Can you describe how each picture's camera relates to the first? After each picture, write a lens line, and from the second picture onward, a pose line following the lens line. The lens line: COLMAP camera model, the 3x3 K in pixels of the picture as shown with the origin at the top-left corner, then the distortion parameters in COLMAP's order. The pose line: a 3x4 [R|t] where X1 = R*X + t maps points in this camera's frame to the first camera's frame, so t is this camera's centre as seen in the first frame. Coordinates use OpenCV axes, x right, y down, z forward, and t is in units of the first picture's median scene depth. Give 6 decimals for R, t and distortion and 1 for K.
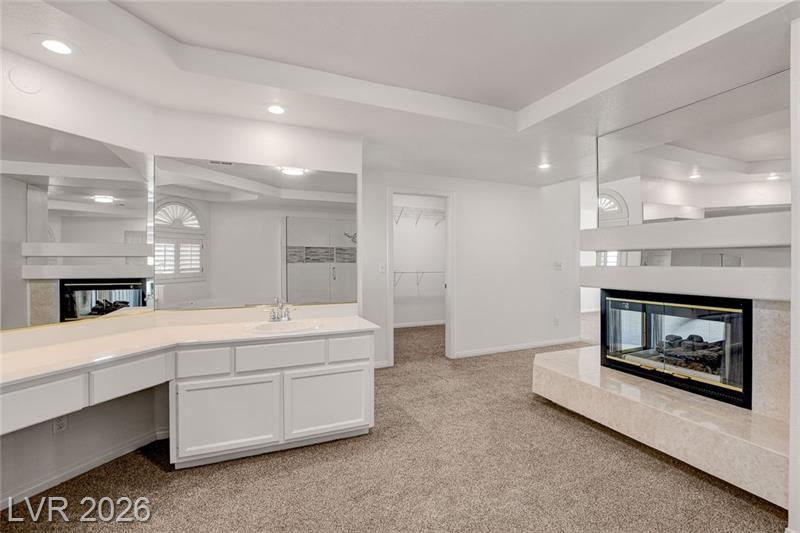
lens RADIAL K [[361.9, 0, 403.9], [0, 361.9, 254.7], [0, 0, 1]] dist [-0.023313, 0.000429]
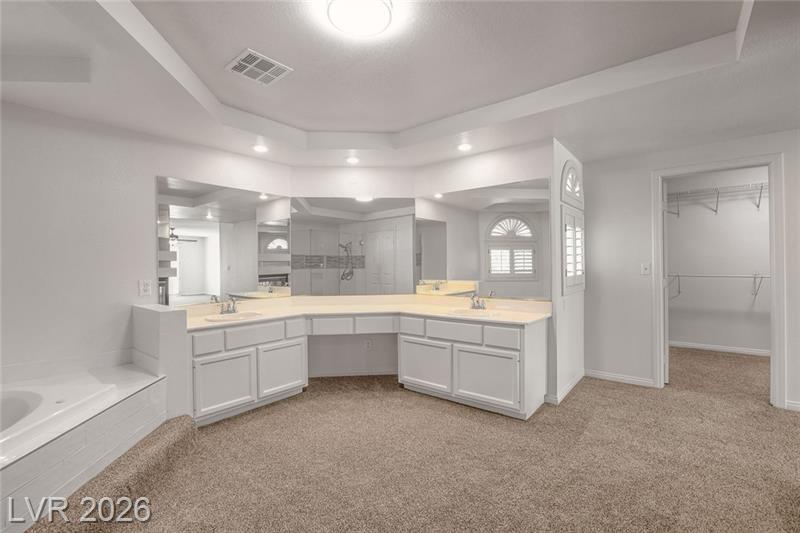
lens RADIAL K [[361.9, 0, 403.9], [0, 361.9, 254.7], [0, 0, 1]] dist [-0.023313, 0.000429]
pose [[0.458358, -0.032168, -0.888185, 0.574712], [0.024416, 0.999423, -0.023597, 0.012336], [0.888432, -0.010870, 0.458879, 0.149671]]
